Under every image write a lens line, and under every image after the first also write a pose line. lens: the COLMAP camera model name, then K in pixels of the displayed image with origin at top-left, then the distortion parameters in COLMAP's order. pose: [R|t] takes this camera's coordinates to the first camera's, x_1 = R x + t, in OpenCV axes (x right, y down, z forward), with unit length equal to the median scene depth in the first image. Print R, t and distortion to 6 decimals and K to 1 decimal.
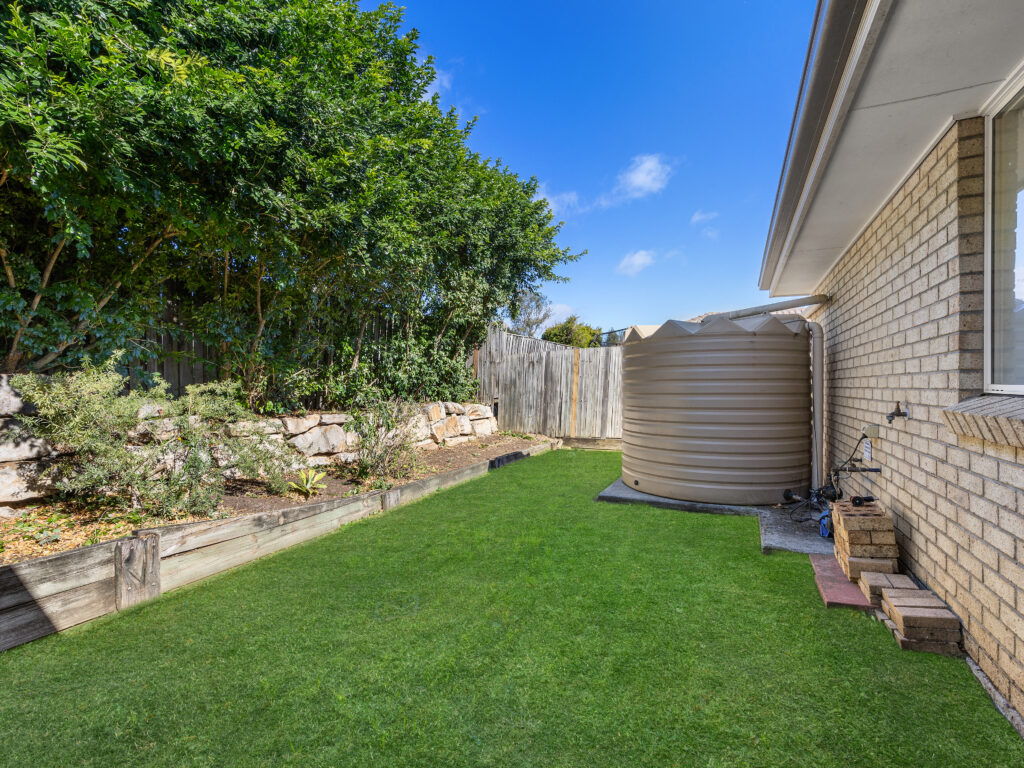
lens RADIAL K [[460.4, 0, 512.1], [0, 460.4, 385.0], [0, 0, 1]] dist [-0.000576, -0.000096]
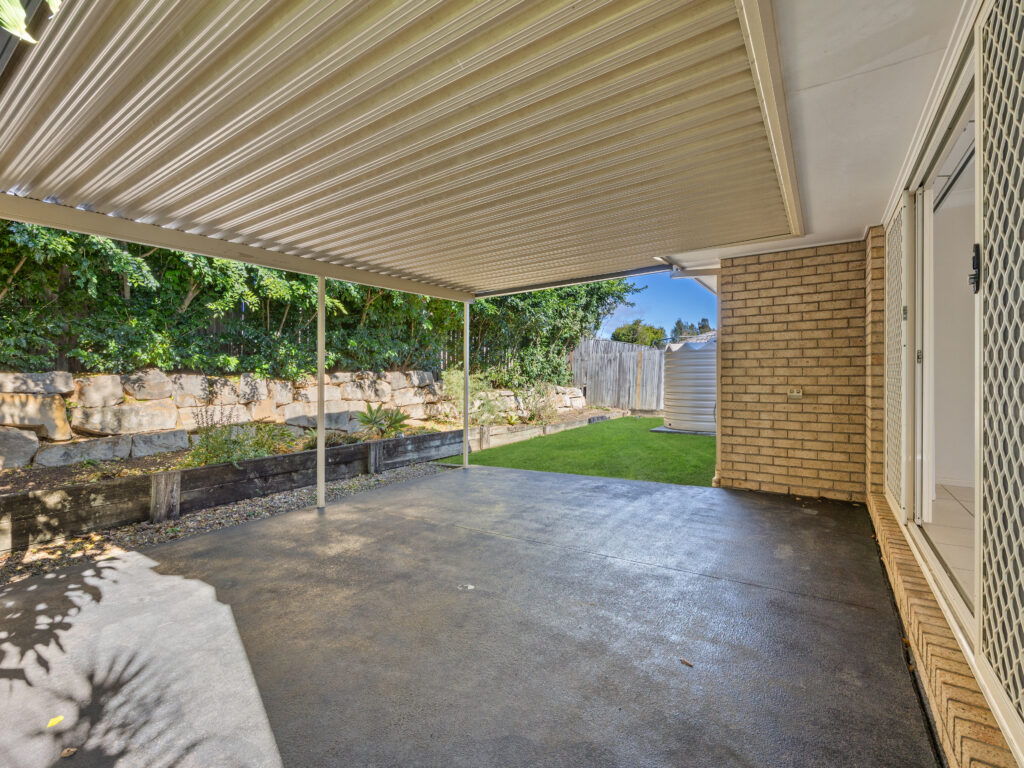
lens RADIAL K [[460.4, 0, 511.4], [0, 460.4, 381.4], [0, 0, 1]] dist [-0.000576, -0.000096]
pose [[0.990468, 0.001629, -0.137735, -0.075495], [0.000039, 0.999927, 0.012105, 0.002584], [0.137744, -0.011995, 0.990395, -0.596575]]
